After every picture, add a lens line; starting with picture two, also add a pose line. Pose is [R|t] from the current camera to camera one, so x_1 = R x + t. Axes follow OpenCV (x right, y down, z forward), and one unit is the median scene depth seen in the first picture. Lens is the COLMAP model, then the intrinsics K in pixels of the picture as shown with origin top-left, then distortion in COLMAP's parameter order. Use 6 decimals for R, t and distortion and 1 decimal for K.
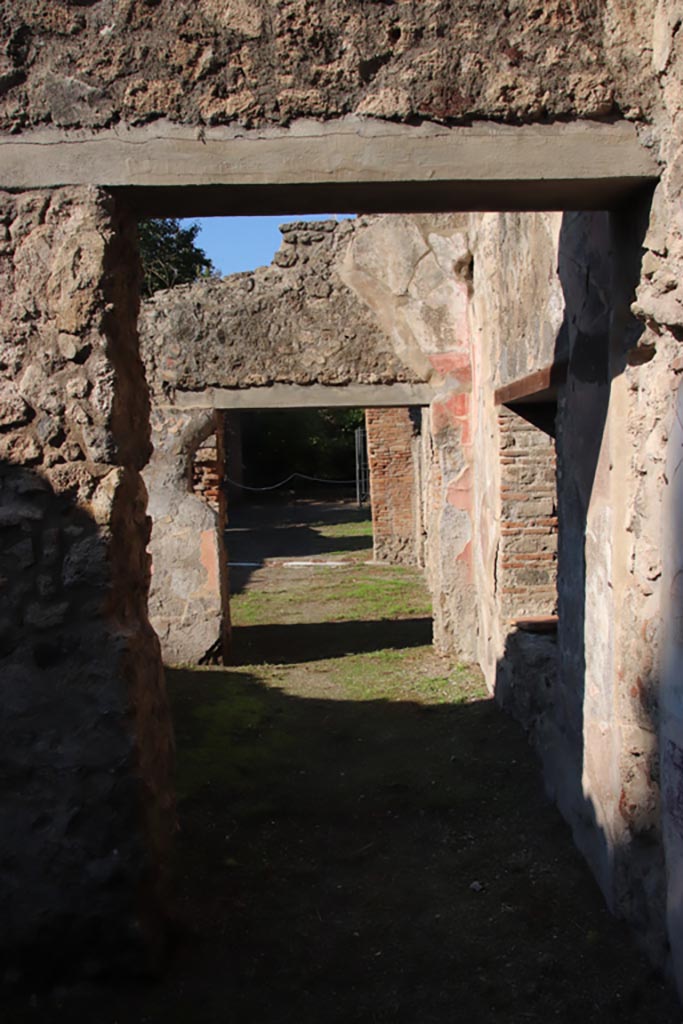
lens RADIAL K [[905.5, 0, 341.5], [0, 905.5, 512.0], [0, 0, 1]] dist [-0.116410, 0.175036]
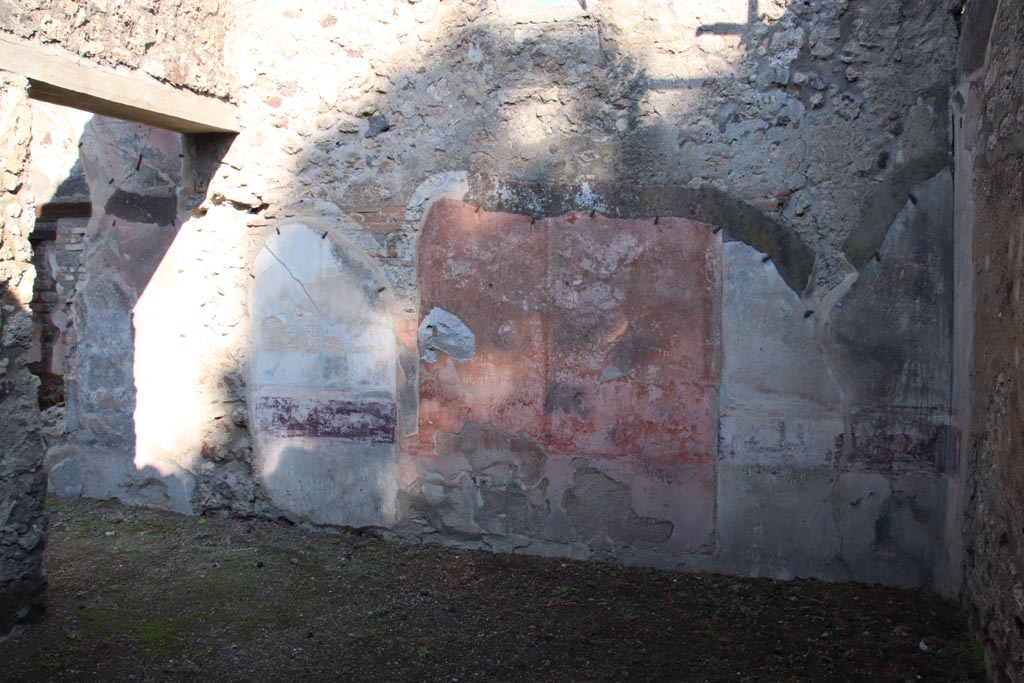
lens RADIAL K [[905.5, 0, 512.0], [0, 905.5, 341.5], [0, 0, 1]] dist [-0.116410, 0.175036]
pose [[0.275300, -0.057865, 0.959615, -1.519056], [0.050029, 0.997697, 0.045809, 0.051687], [-0.960056, 0.035397, 0.277561, -0.188883]]
